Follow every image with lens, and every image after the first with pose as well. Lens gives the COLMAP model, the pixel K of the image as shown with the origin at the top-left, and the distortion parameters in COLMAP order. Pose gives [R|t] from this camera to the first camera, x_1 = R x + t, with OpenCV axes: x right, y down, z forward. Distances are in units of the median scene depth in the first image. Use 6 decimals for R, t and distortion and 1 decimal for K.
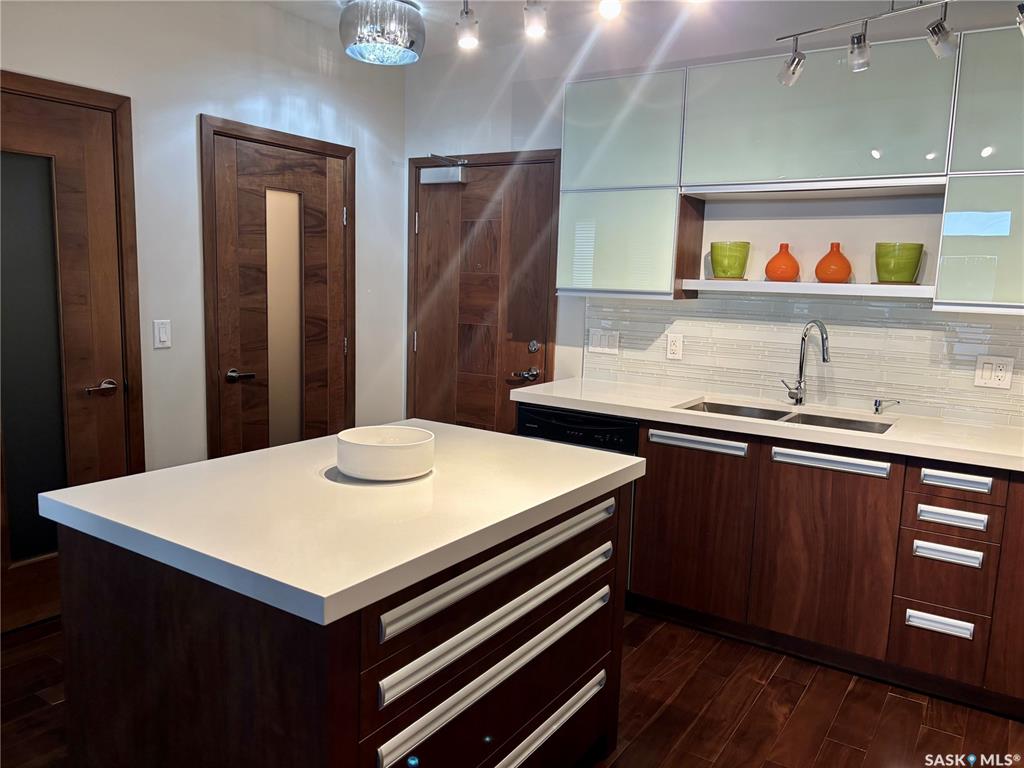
lens RADIAL K [[758.8, 0, 512.0], [0, 758.8, 384.0], [0, 0, 1]] dist [0.010822, 0.002841]
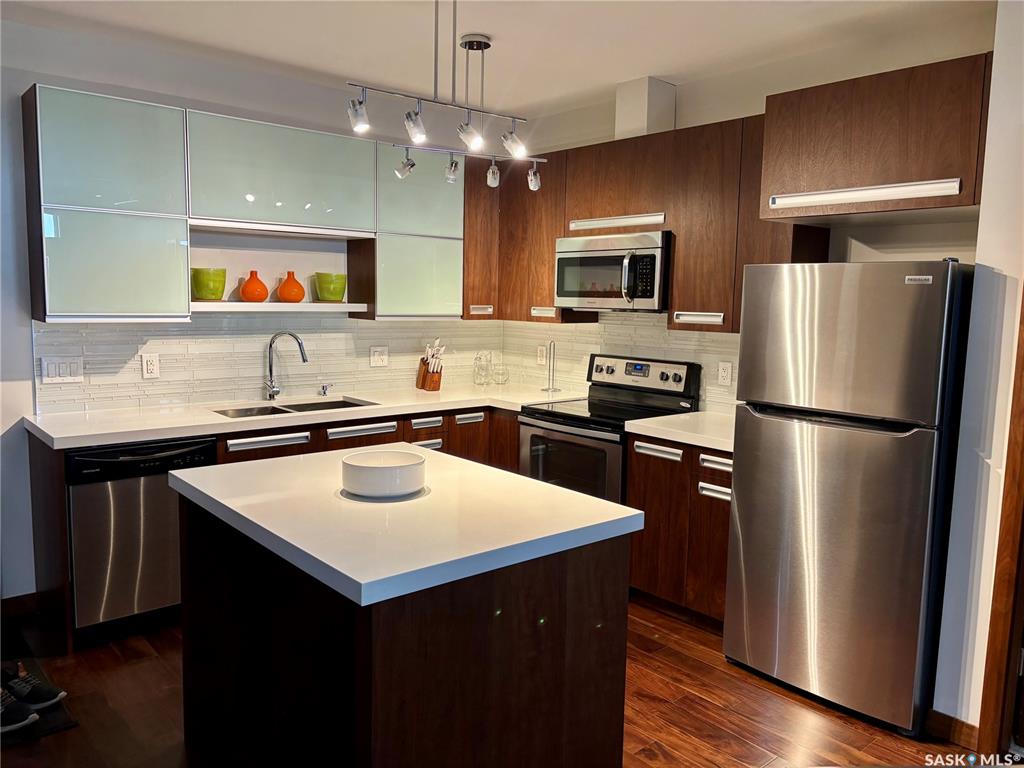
lens RADIAL K [[776.6, 0, 512.0], [0, 776.6, 384.0], [0, 0, 1]] dist [-0.000974, -0.000308]
pose [[0.268465, -0.124102, 0.955262, -0.704929], [0.134521, 0.986779, 0.090391, -0.057748], [-0.953851, 0.104236, 0.281610, 0.253166]]
